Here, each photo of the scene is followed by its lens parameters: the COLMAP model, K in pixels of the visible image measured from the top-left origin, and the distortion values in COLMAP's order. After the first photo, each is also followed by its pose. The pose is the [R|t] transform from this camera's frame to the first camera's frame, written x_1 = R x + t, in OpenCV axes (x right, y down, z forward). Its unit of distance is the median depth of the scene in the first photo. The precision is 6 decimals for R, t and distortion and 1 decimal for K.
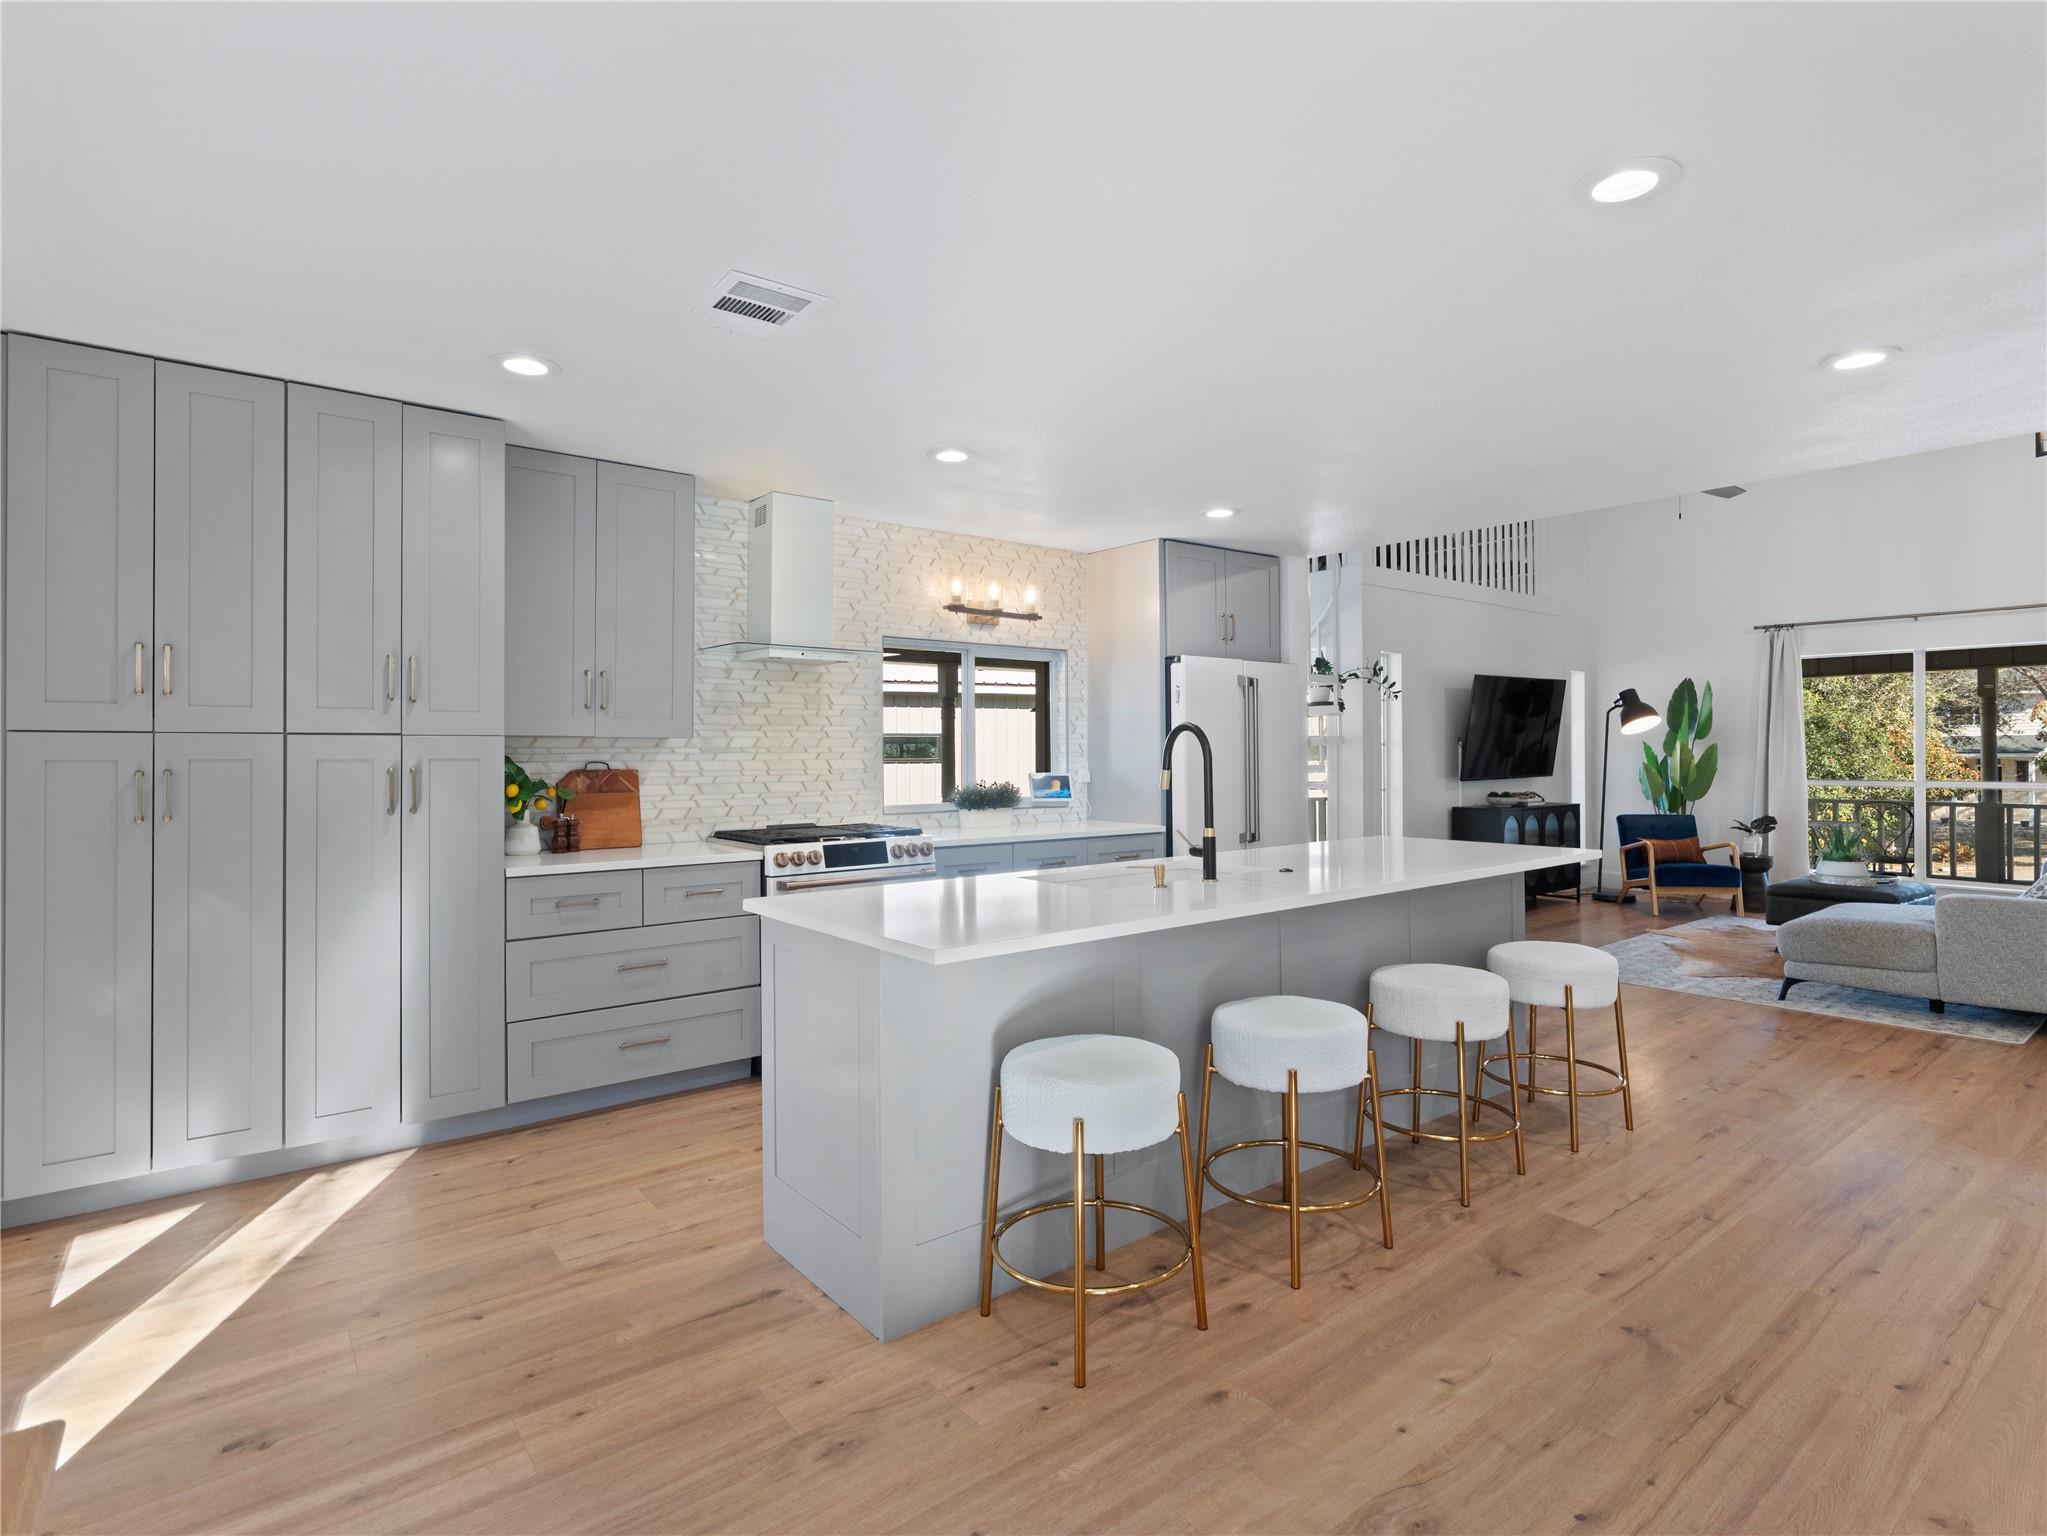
lens RADIAL K [[1048.5, 0, 1026.7], [0, 1048.5, 738.3], [0, 0, 1]] dist [-0.012434, 0.000548]
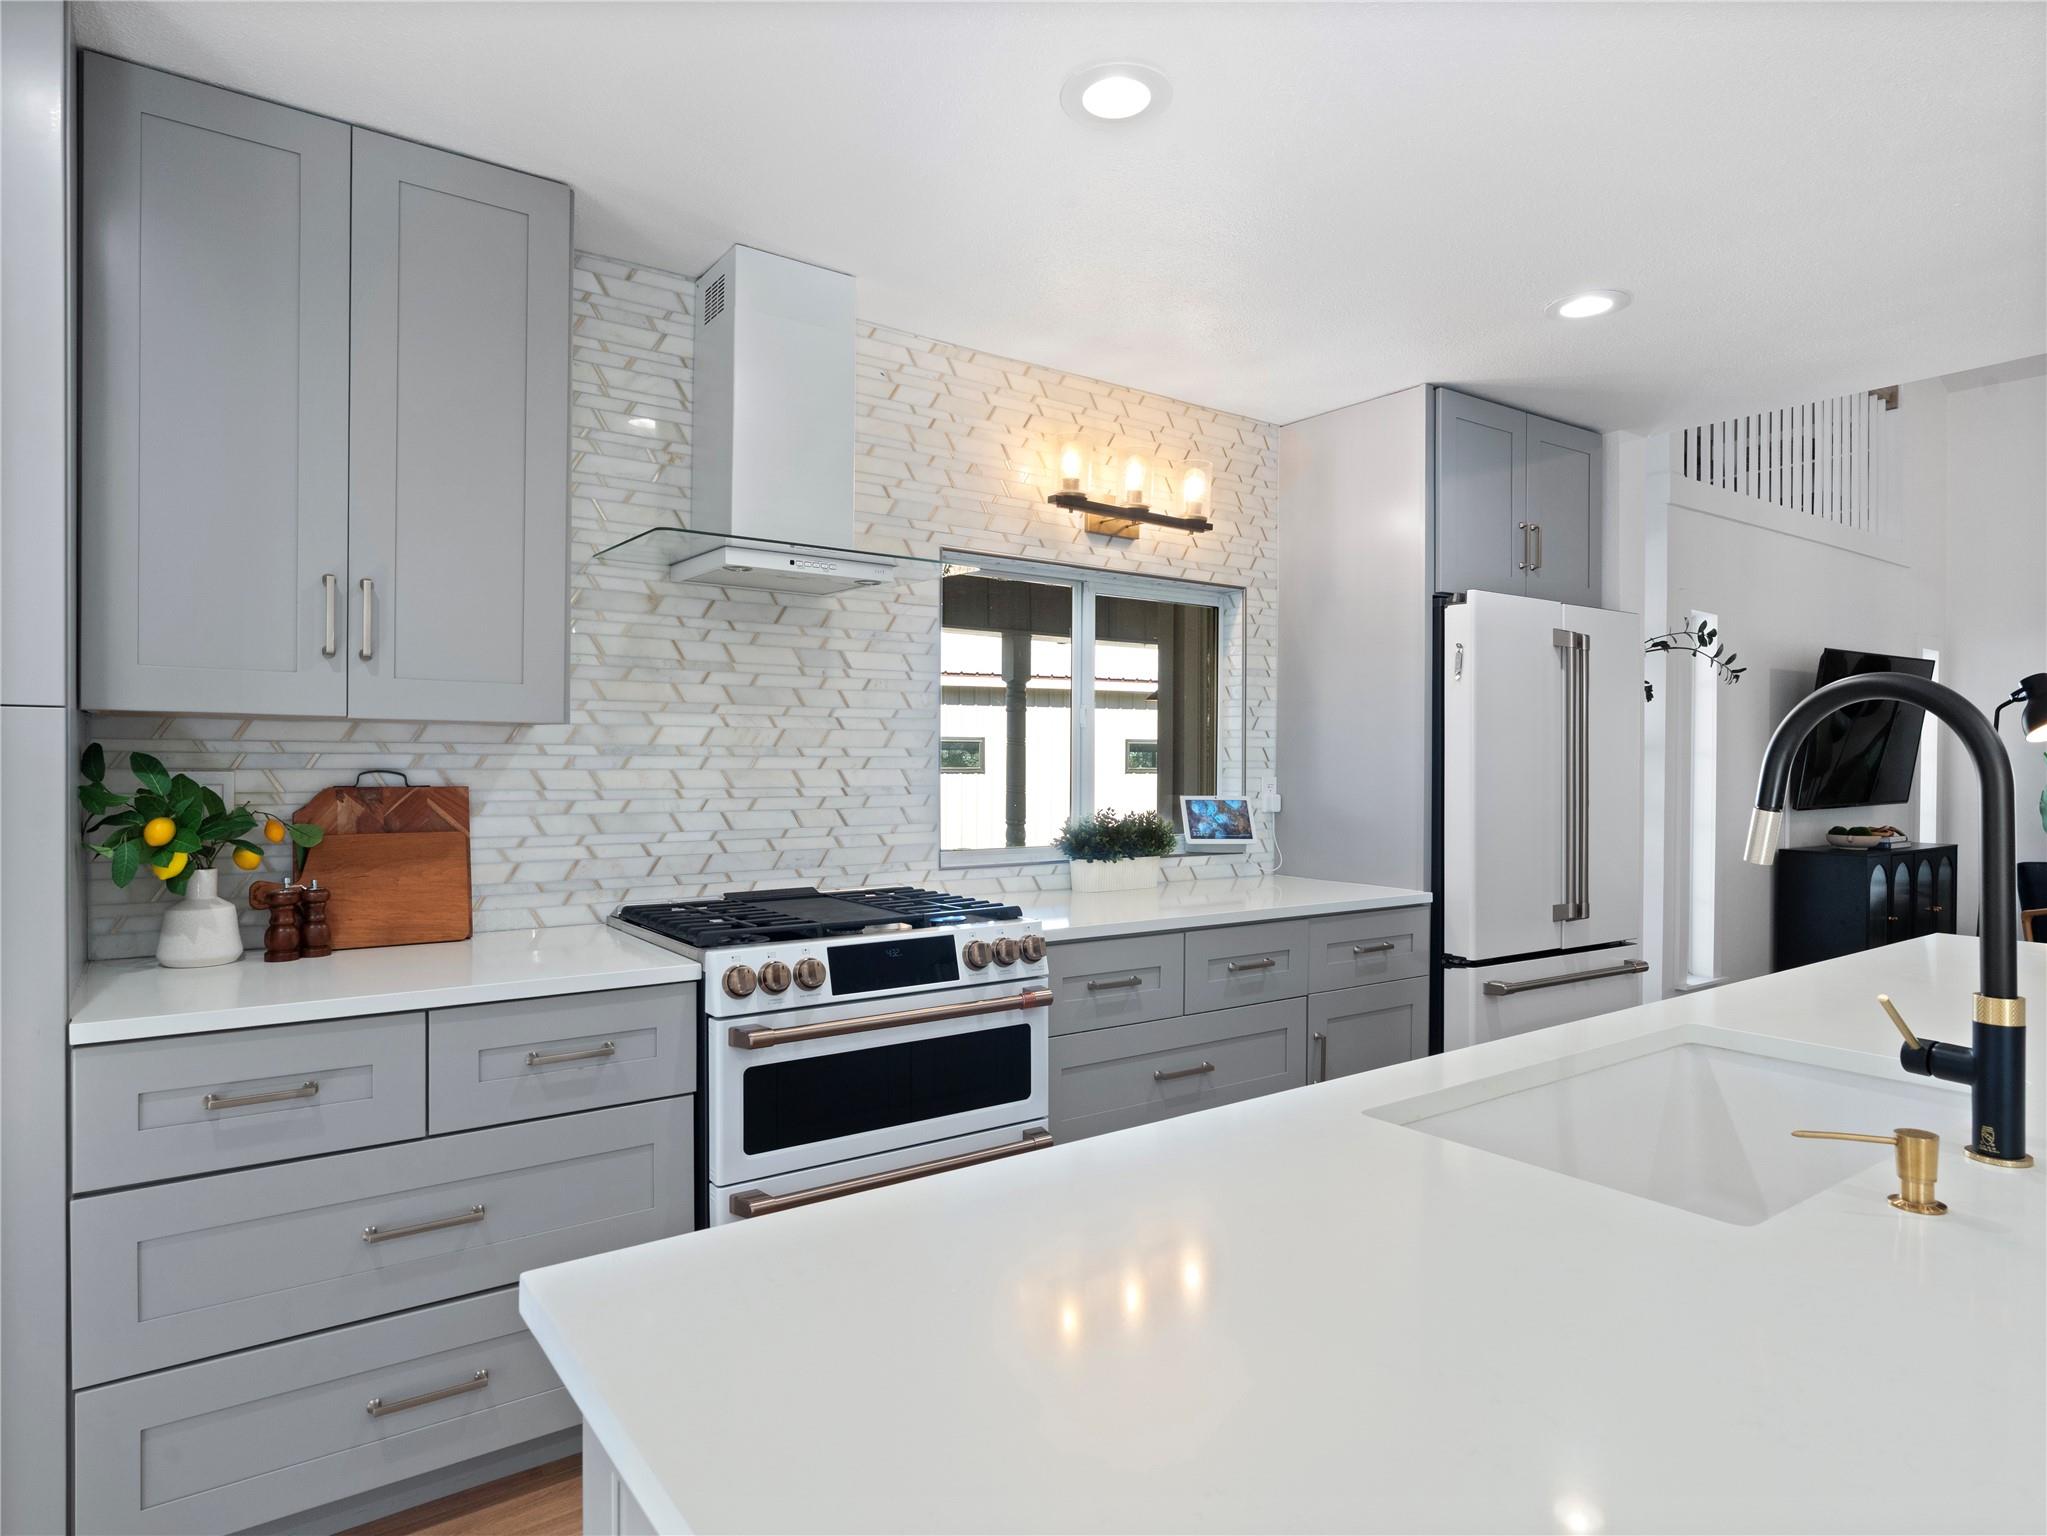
lens RADIAL K [[1189.5, 0, 1022.9], [0, 1189.5, 766.3], [0, 0, 1]] dist [-0.002669, 0.000184]
pose [[0.999128, 0.009766, -0.040599, -0.073483], [-0.009030, 0.999792, 0.018280, 0.006666], [0.040769, -0.017897, 0.999008, 0.404582]]
